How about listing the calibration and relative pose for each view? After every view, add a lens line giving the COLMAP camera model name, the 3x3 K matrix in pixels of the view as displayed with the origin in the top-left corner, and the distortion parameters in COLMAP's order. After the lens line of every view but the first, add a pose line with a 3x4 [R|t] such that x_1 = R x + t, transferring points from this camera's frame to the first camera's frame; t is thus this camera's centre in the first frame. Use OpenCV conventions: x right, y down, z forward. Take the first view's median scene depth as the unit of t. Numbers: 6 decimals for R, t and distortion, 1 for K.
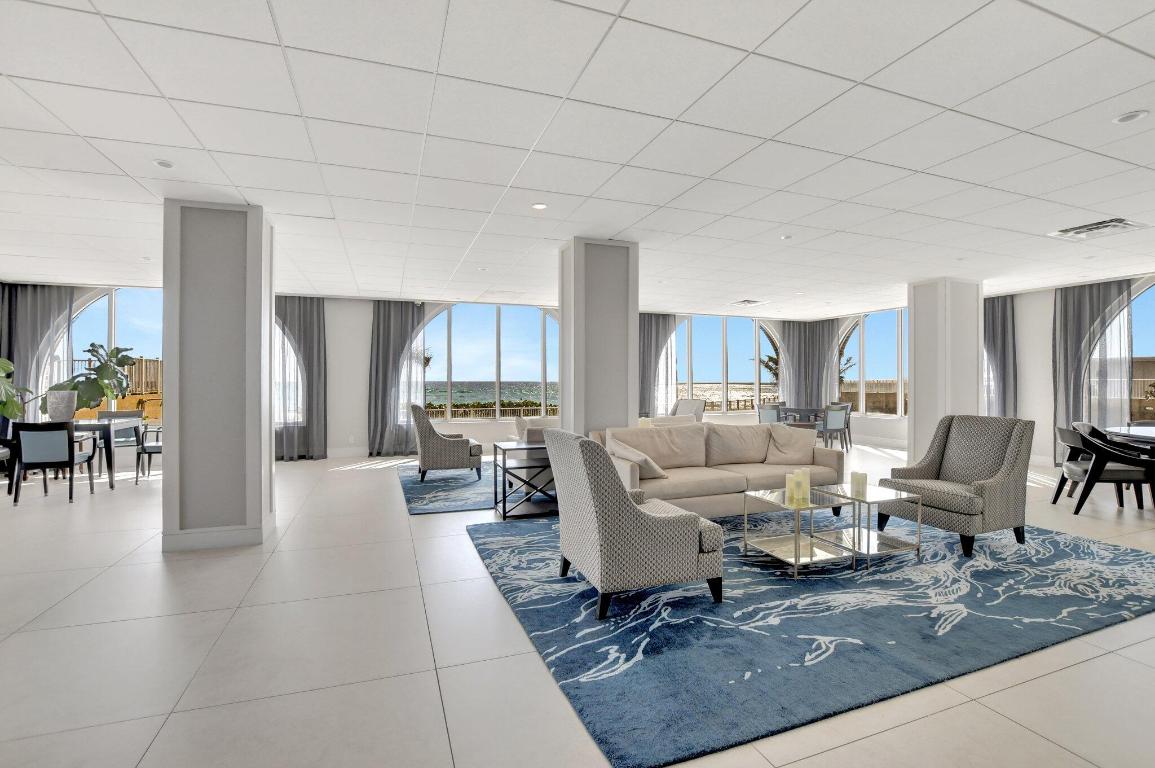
lens RADIAL K [[517.1, 0, 567.5], [0, 517.1, 378.8], [0, 0, 1]] dist [-0.024666, 0.000669]
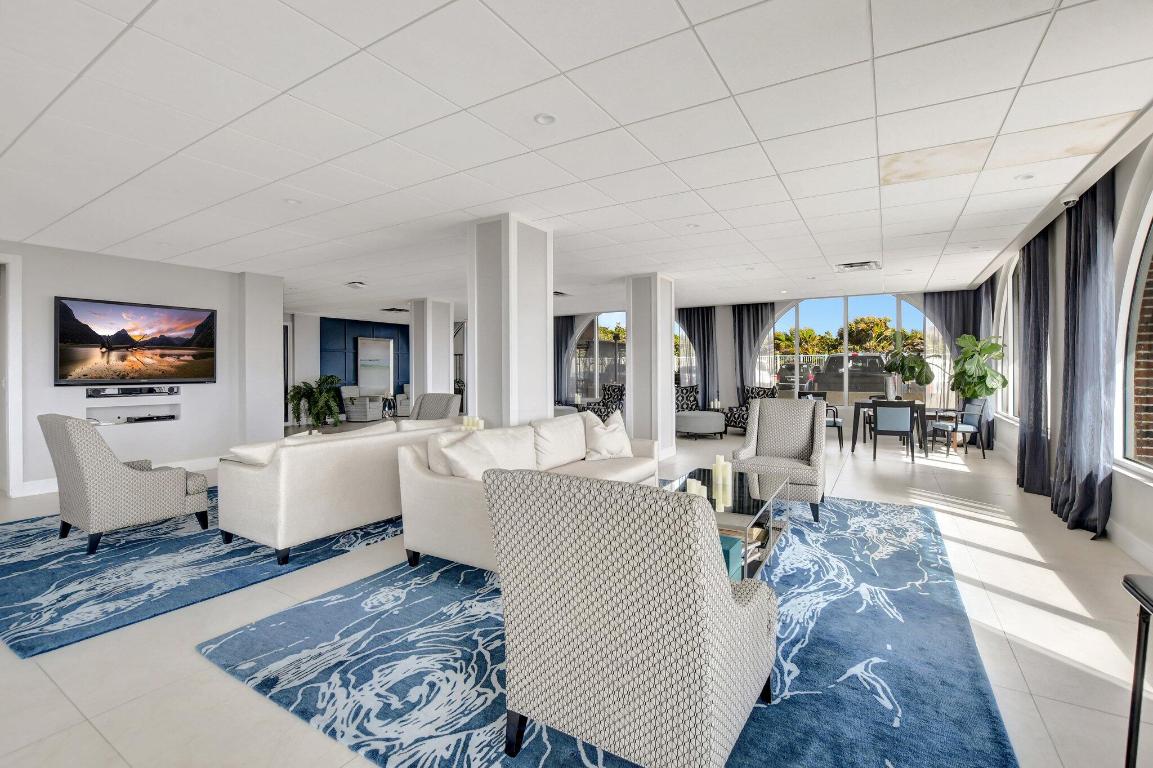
lens RADIAL K [[516.2, 0, 580.4], [0, 516.2, 378.7], [0, 0, 1]] dist [-0.024666, 0.000669]
pose [[0.778105, -0.012149, 0.628017, -0.286277], [0.008090, 0.999924, 0.009320, 0.007454], [-0.628083, -0.002172, 0.778144, 0.471589]]
